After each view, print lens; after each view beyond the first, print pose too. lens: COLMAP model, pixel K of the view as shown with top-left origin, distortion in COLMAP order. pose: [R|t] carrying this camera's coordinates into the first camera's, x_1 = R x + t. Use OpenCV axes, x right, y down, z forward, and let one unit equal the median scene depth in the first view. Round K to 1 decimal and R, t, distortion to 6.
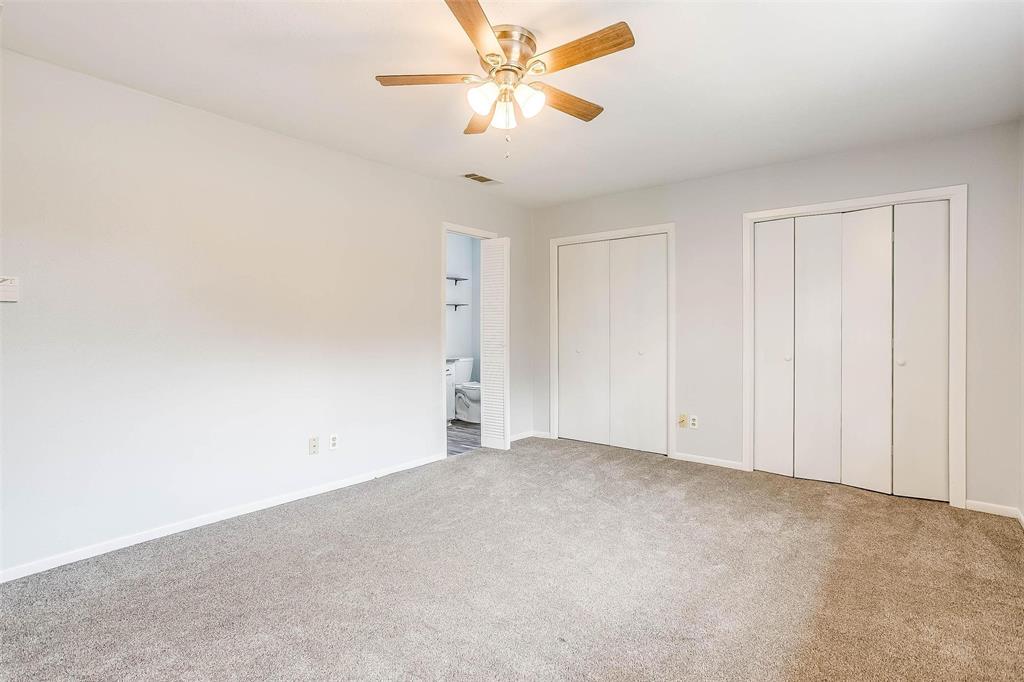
lens RADIAL K [[489.7, 0, 508.0], [0, 489.7, 334.7], [0, 0, 1]] dist [-0.023969, 0.019488]
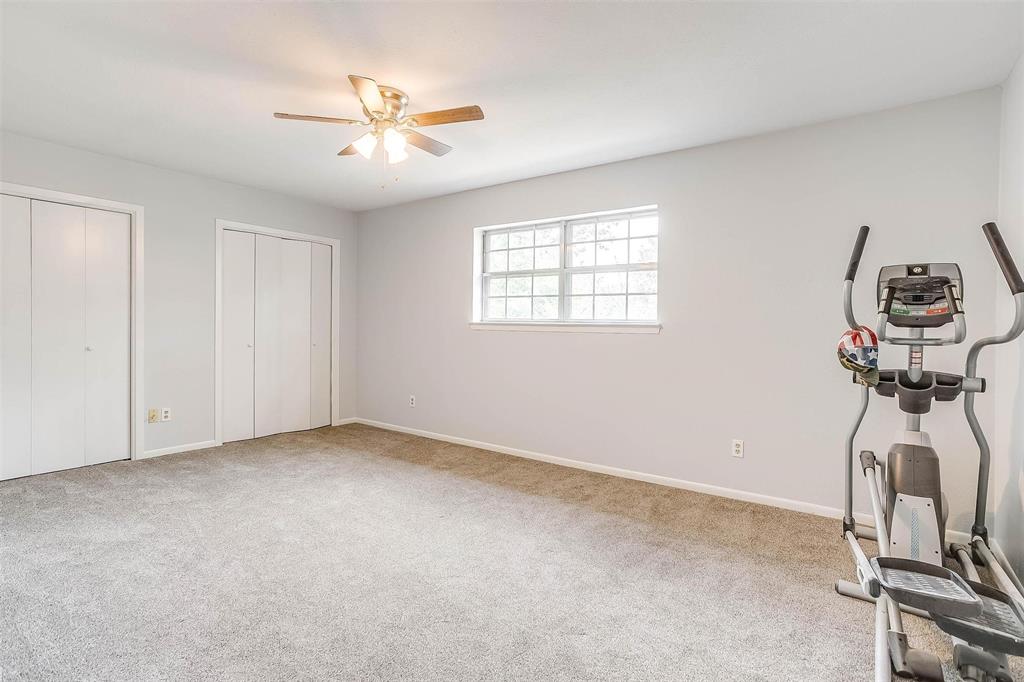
lens RADIAL K [[489.7, 0, 508.0], [0, 489.7, 334.7], [0, 0, 1]] dist [-0.023969, 0.019488]
pose [[-0.025052, -0.024015, 0.999398, -0.707538], [-0.008237, 0.999682, 0.023816, -0.014057], [-0.999652, -0.007635, -0.025241, 0.377270]]
